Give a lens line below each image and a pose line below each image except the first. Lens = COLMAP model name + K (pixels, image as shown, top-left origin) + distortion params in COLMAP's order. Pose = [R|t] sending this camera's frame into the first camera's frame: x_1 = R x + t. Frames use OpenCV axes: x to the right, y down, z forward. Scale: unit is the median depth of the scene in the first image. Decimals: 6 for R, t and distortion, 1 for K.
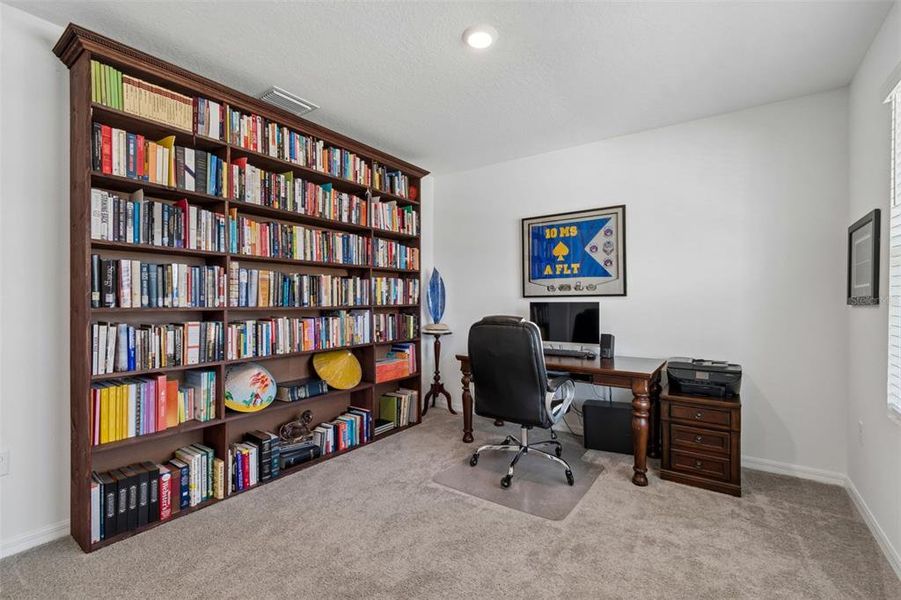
lens RADIAL K [[397.8, 0, 455.2], [0, 397.8, 305.4], [0, 0, 1]] dist [0.000545, -0.000238]
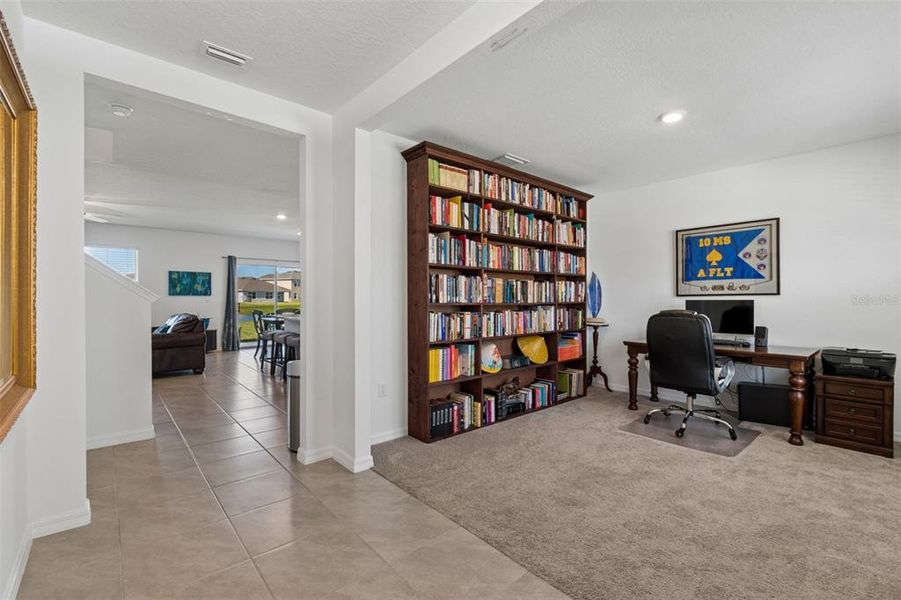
lens RADIAL K [[397.8, 0, 455.2], [0, 397.8, 305.4], [0, 0, 1]] dist [0.000545, -0.000238]
pose [[0.972242, 0.004656, -0.233930, -0.257499], [-0.003555, 0.999981, 0.005128, 0.005561], [0.233949, -0.004154, 0.972240, -0.419985]]
